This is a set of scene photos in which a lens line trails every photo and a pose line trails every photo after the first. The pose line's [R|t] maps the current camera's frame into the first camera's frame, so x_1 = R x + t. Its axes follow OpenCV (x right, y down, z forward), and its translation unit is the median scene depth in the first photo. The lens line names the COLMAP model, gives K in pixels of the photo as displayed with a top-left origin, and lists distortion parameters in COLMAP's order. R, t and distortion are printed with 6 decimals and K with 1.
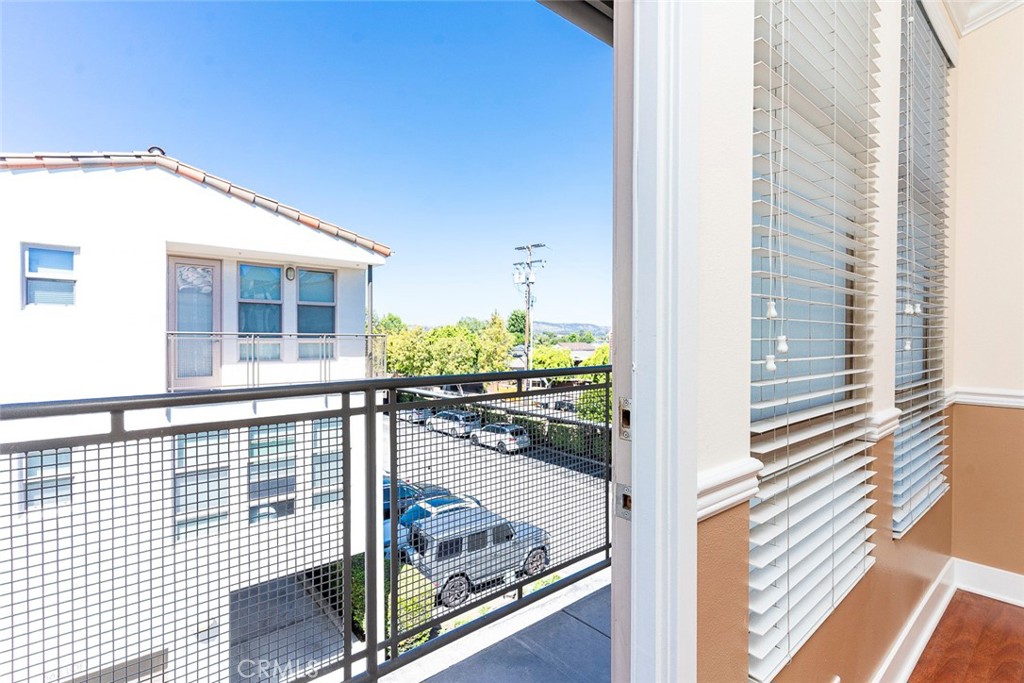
lens RADIAL K [[484.7, 0, 510.2], [0, 484.7, 338.4], [0, 0, 1]] dist [0.014589, -0.000667]
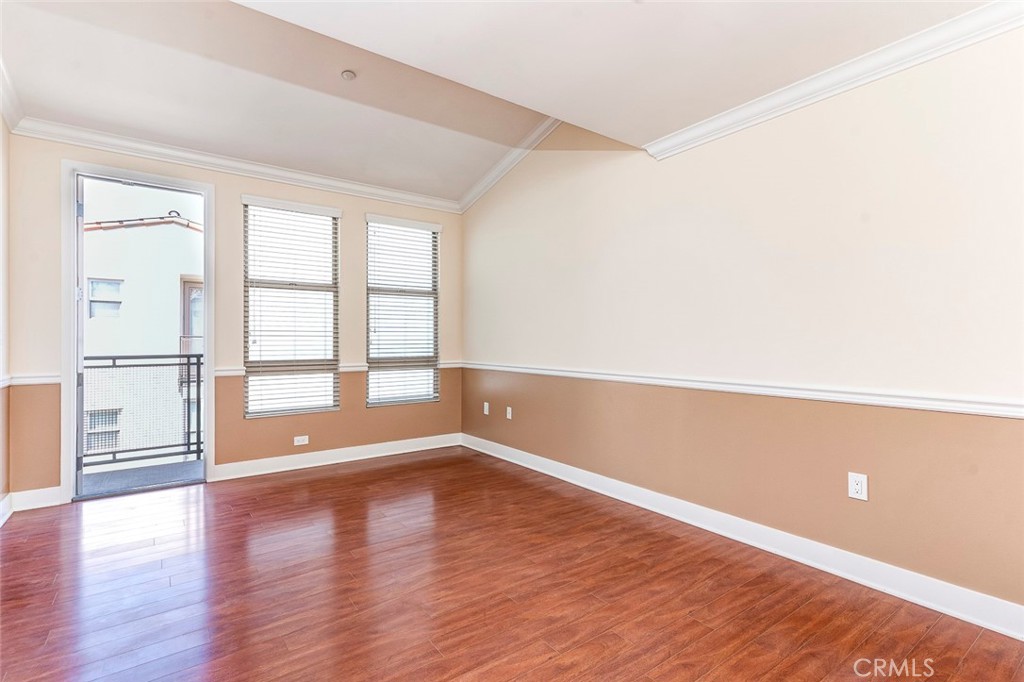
lens RADIAL K [[484.7, 0, 510.5], [0, 484.7, 342.6], [0, 0, 1]] dist [0.014589, -0.000667]
pose [[0.997770, 0.005610, -0.066517, 0.429631], [-0.005864, 0.999976, -0.003615, 0.003860], [0.066495, 0.003997, 0.997779, -0.439747]]
